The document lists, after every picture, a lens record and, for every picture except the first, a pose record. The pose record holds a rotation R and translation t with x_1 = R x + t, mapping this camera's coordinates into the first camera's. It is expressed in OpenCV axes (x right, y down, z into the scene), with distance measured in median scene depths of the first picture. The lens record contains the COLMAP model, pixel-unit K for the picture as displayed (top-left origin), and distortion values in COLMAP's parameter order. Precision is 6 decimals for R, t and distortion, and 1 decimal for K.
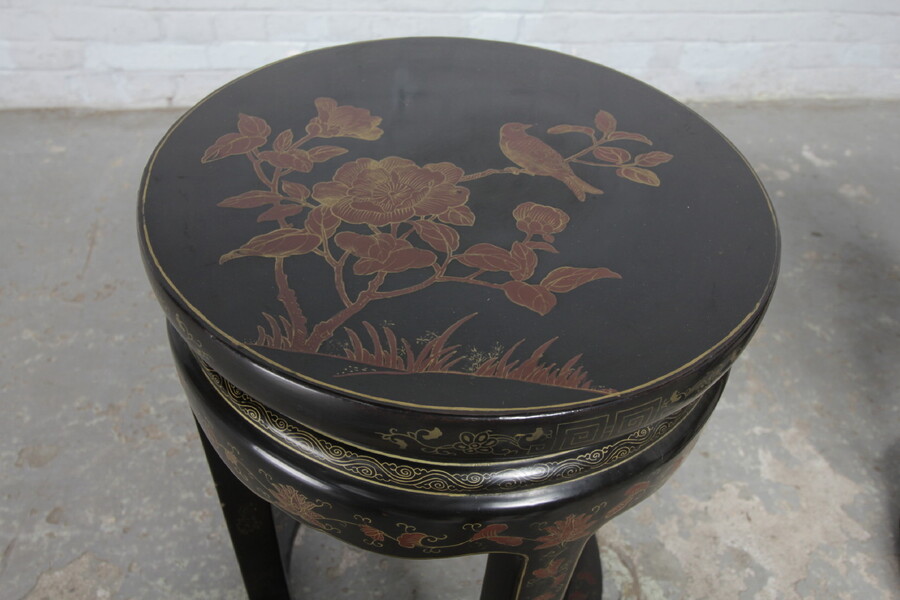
lens RADIAL K [[704.8, 0, 448.0], [0, 704.8, 290.3], [0, 0, 1]] dist [0.008727, -0.001651]
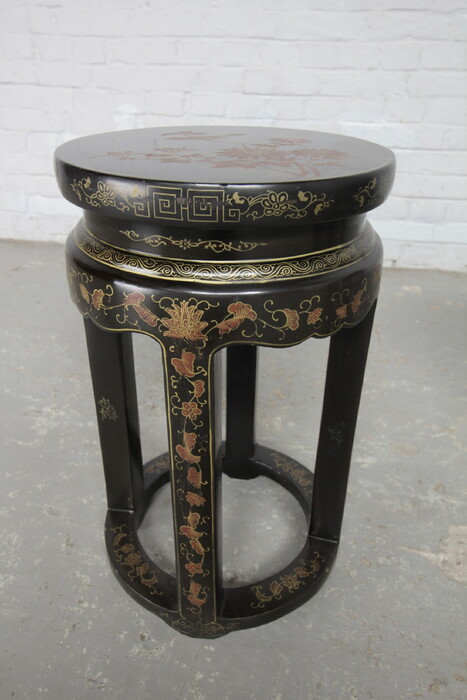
lens RADIAL K [[546.9, 0, 240.7], [0, 546.9, 346.4], [0, 0, 1]] dist [0.012353, -0.003753]
pose [[0.954263, 0.100449, -0.281589, -0.626944], [-0.173532, 0.953067, -0.248095, 0.370789], [0.243452, 0.285612, 0.926907, -0.067999]]
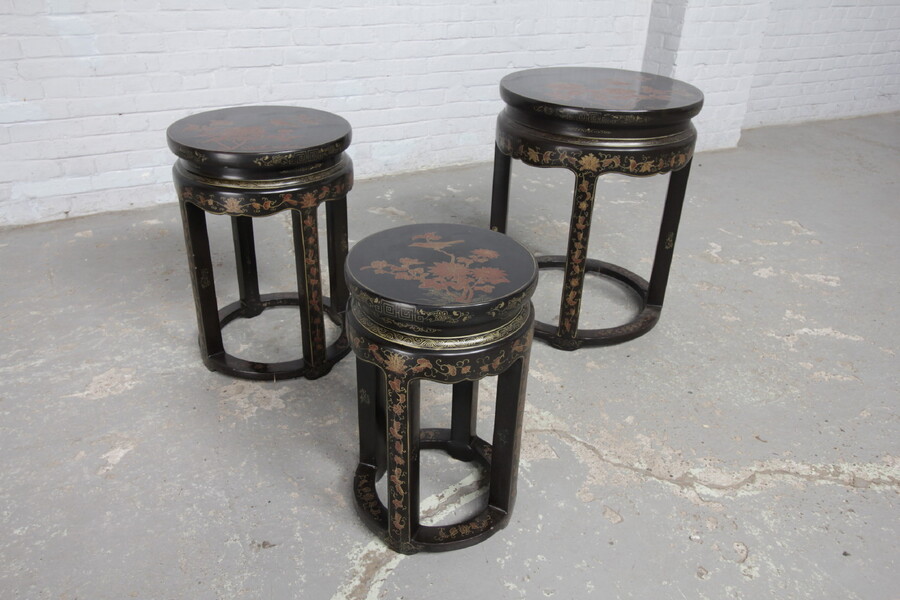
lens RADIAL K [[704.8, 0, 448.0], [0, 704.8, 290.3], [0, 0, 1]] dist [0.008727, -0.001651]
pose [[0.937716, -0.188190, 0.292014, -0.143971], [0.255755, 0.942834, -0.213666, 0.795638], [-0.235111, 0.275042, 0.932242, -1.133189]]
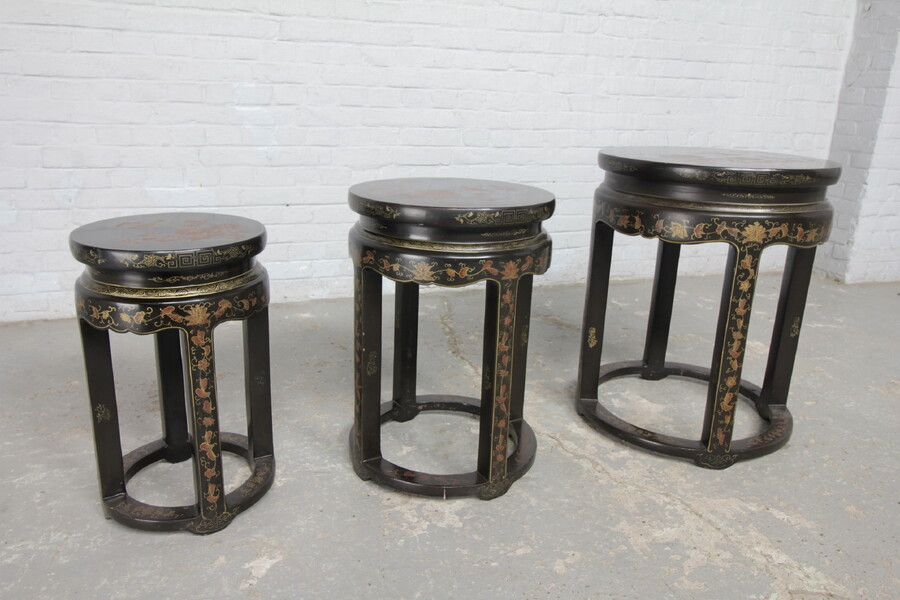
lens RADIAL K [[685.6, 0, 451.9], [0, 685.6, 291.6], [0, 0, 1]] dist [0.007322, -0.002840]
pose [[0.980319, -0.082126, 0.179528, -0.287887], [0.152842, 0.891305, -0.426867, 0.754098], [-0.124958, 0.445905, 0.886315, -0.730762]]
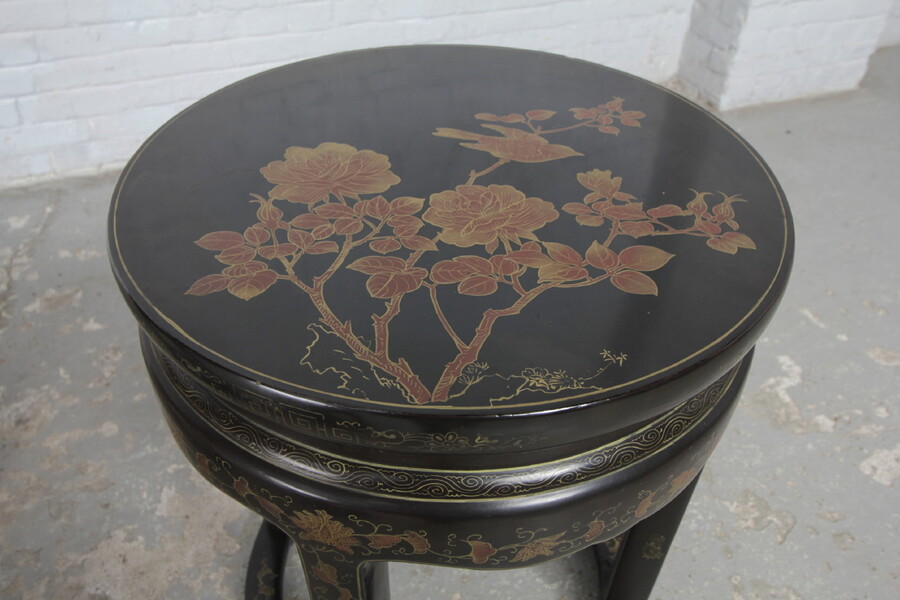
lens RADIAL K [[704.8, 0, 448.0], [0, 704.8, 290.3], [0, 0, 1]] dist [0.008727, -0.001651]
pose [[0.966833, -0.194076, 0.166039, 0.818889], [0.201922, 0.978892, -0.031587, 0.062254], [-0.156404, 0.064066, 0.985613, -0.139203]]
